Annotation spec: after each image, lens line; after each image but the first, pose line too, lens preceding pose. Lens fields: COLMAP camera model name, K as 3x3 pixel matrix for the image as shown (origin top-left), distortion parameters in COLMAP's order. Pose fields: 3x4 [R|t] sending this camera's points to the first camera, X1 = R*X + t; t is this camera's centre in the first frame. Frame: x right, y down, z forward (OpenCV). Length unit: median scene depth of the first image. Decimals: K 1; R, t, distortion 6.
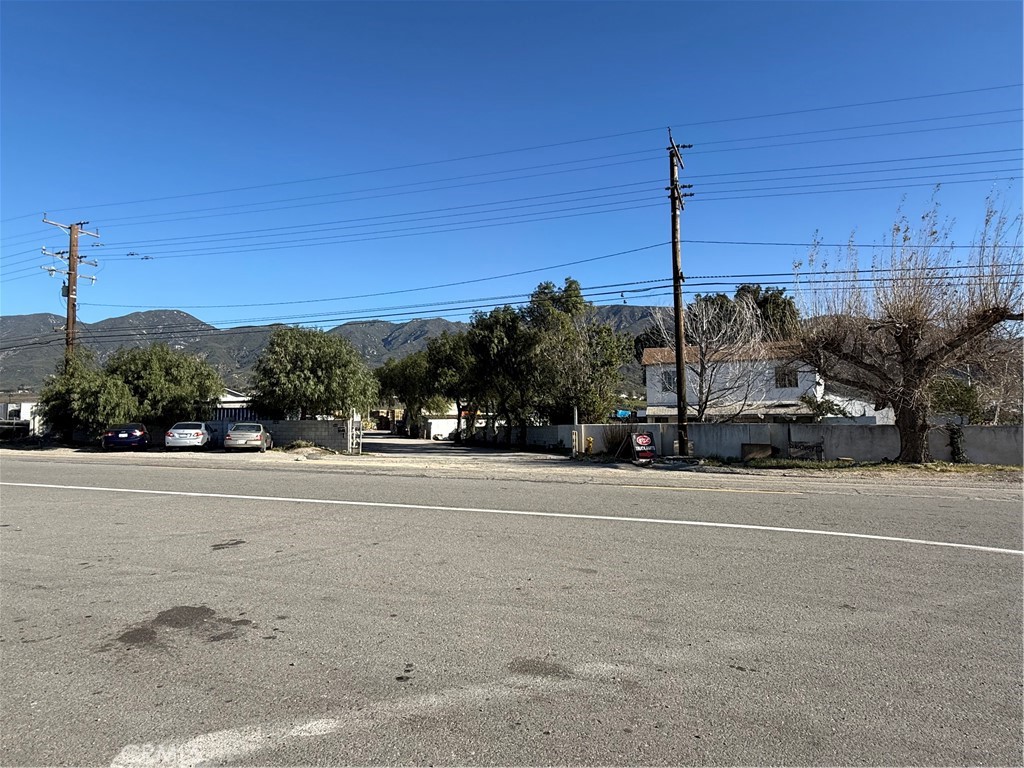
lens RADIAL K [[561.8, 0, 512.5], [0, 561.8, 386.3], [0, 0, 1]] dist [0.002880, 0.004055]
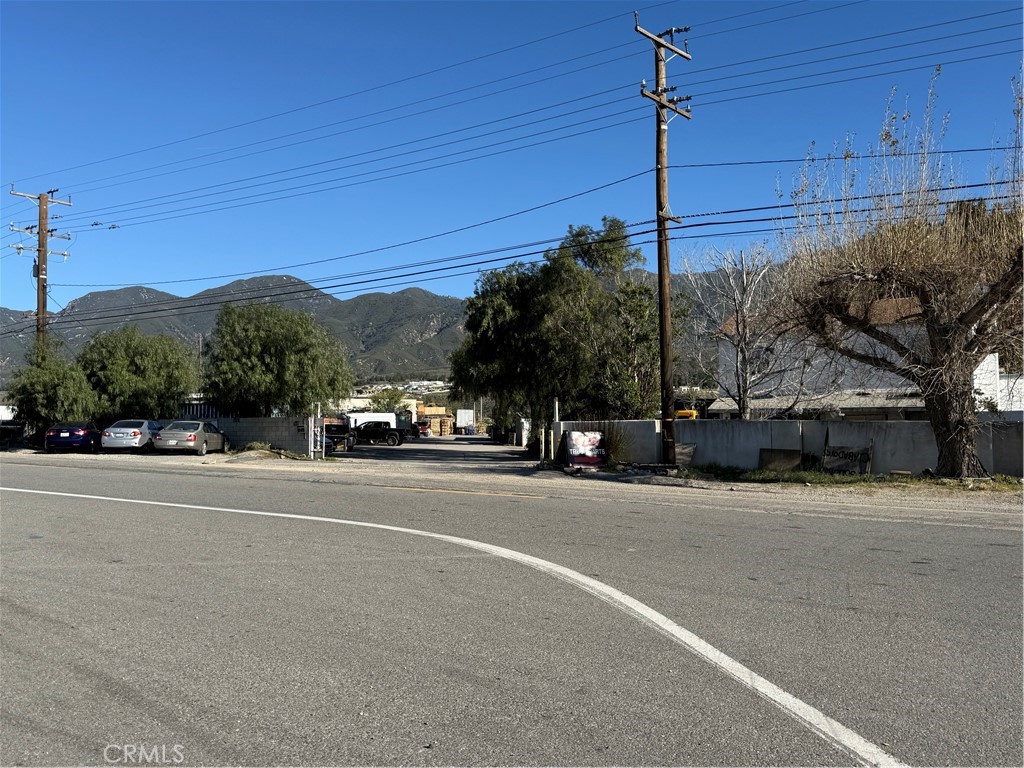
lens RADIAL K [[843.2, 0, 512.6], [0, 843.2, 387.4], [0, 0, 1]] dist [0.054440, -0.042605]
pose [[0.960681, -0.010902, -0.277440, 0.324575], [0.016107, 0.999734, 0.016487, 0.002261], [0.277187, -0.020307, 0.960601, -0.082056]]
